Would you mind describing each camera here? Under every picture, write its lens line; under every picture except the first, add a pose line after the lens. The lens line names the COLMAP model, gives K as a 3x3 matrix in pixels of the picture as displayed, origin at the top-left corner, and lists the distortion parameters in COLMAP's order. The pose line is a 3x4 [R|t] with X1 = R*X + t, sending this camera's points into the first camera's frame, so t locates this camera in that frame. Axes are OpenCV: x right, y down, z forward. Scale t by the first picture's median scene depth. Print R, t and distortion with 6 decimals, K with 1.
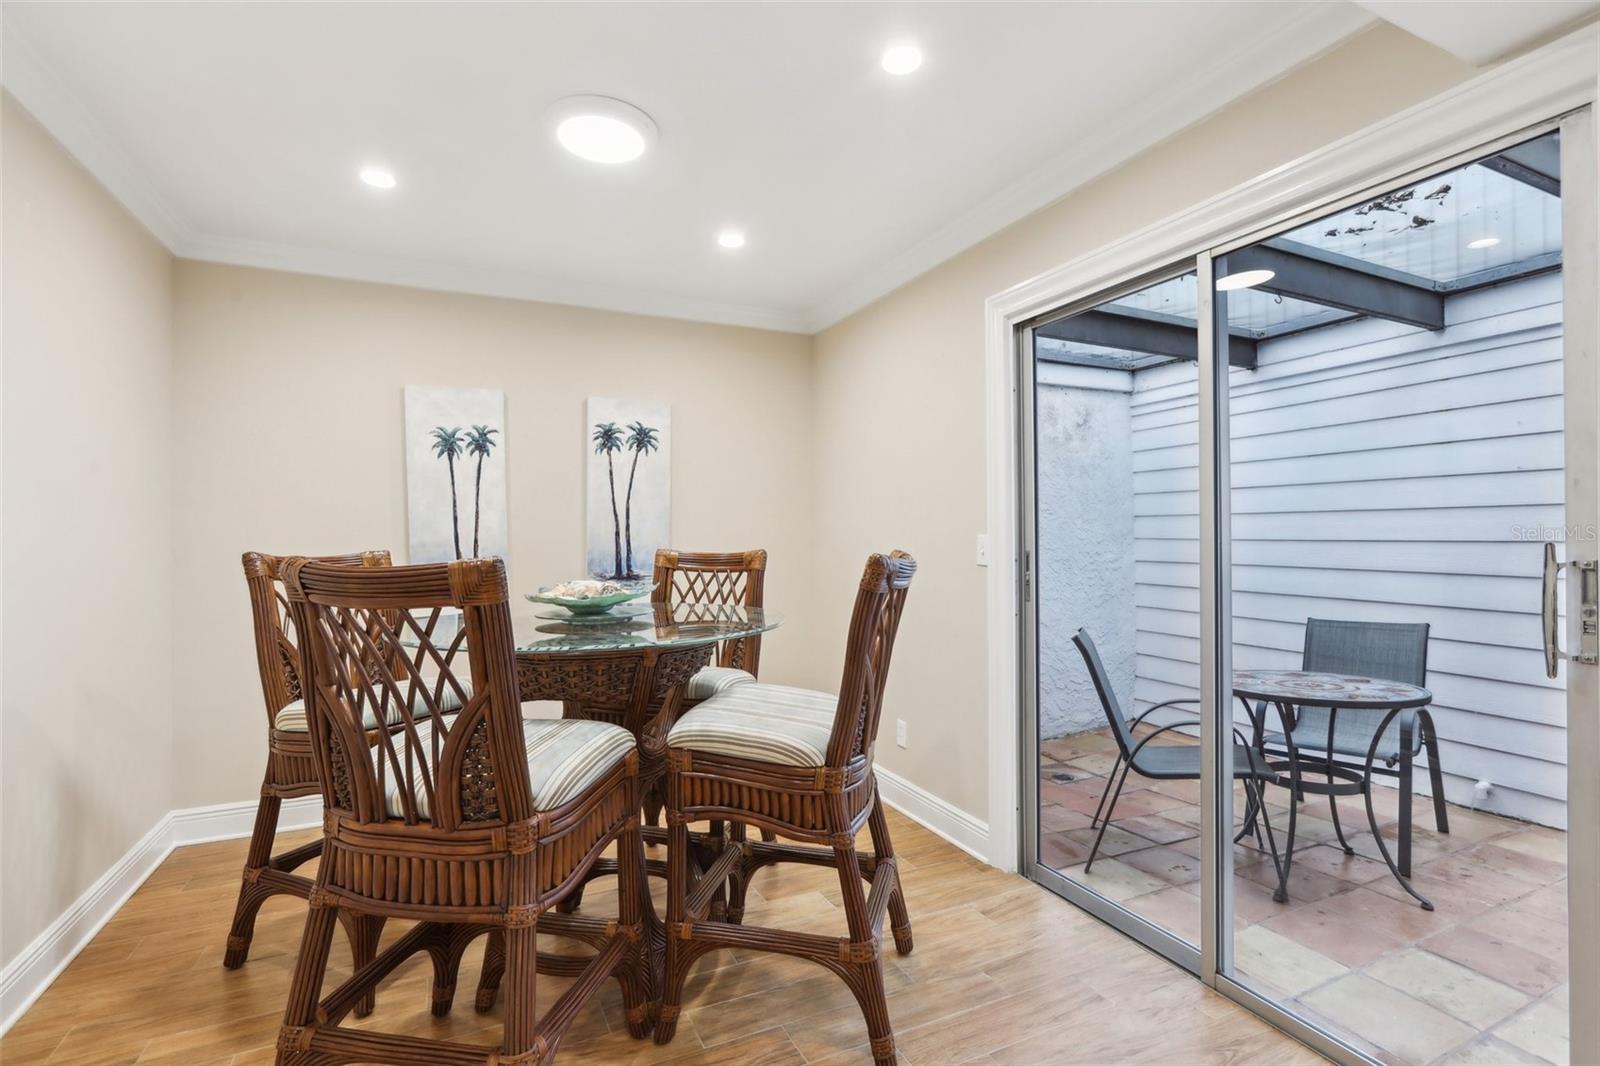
lens RADIAL K [[747.9, 0, 799.7], [0, 747.9, 530.9], [0, 0, 1]] dist [-0.001981, 0.001205]
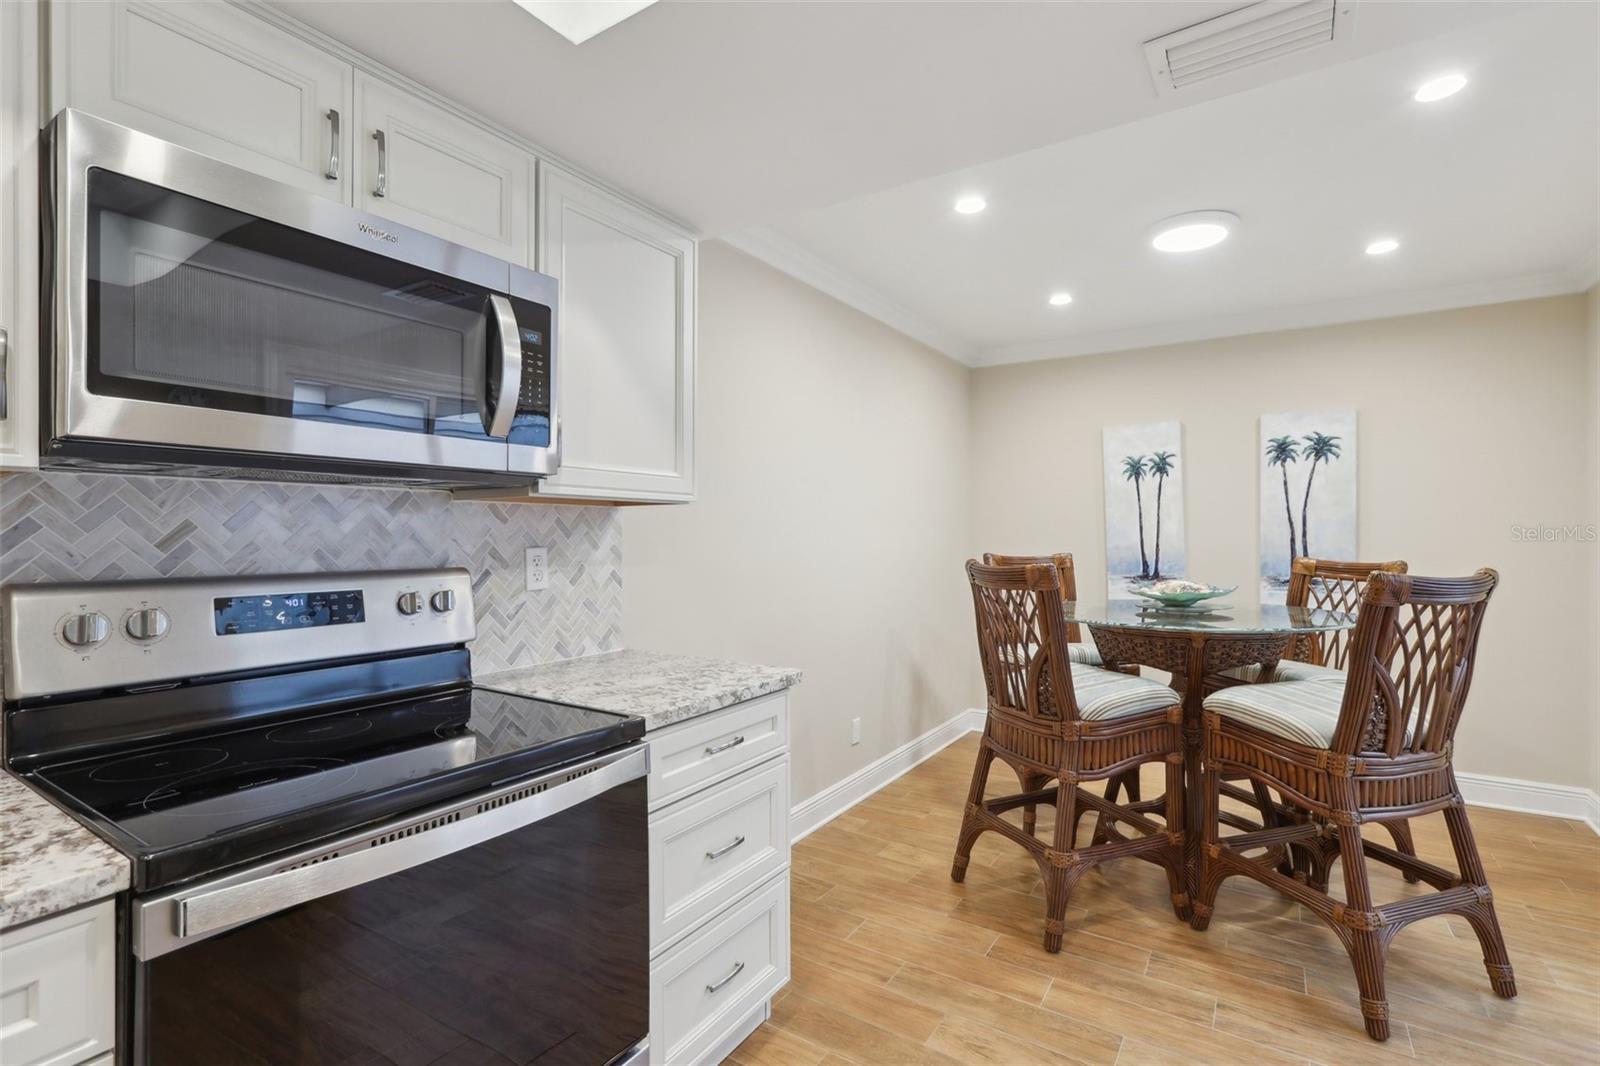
lens RADIAL K [[747.9, 0, 799.7], [0, 747.9, 530.9], [0, 0, 1]] dist [-0.001981, 0.001205]
pose [[0.537998, 0.002041, -0.842943, 0.299083], [0.006381, 0.999959, 0.006493, -0.022818], [0.842922, -0.008872, 0.537963, -0.171824]]
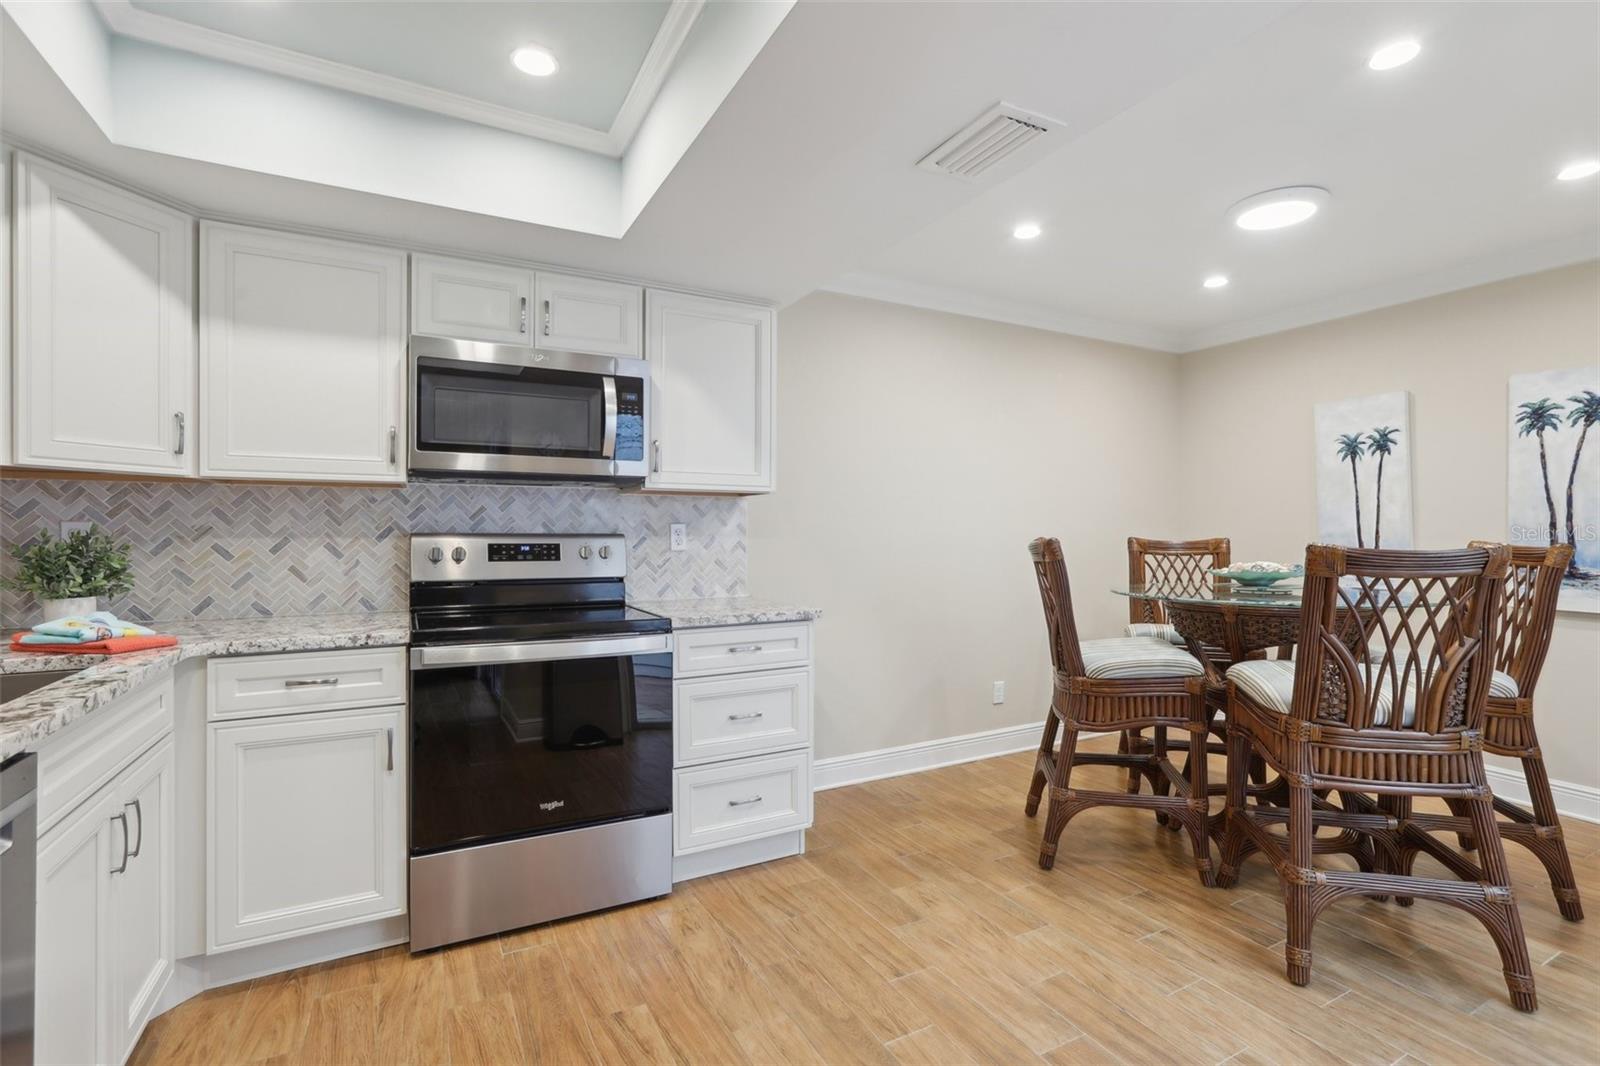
lens RADIAL K [[734.9, 0, 792.4], [0, 734.9, 530.3], [0, 0, 1]] dist [0.000528, 0.000502]
pose [[0.058903, 0.002080, -0.998262, 0.617316], [0.008263, 0.999963, 0.002571, 0.000861], [0.998229, -0.008400, 0.058884, 0.067900]]
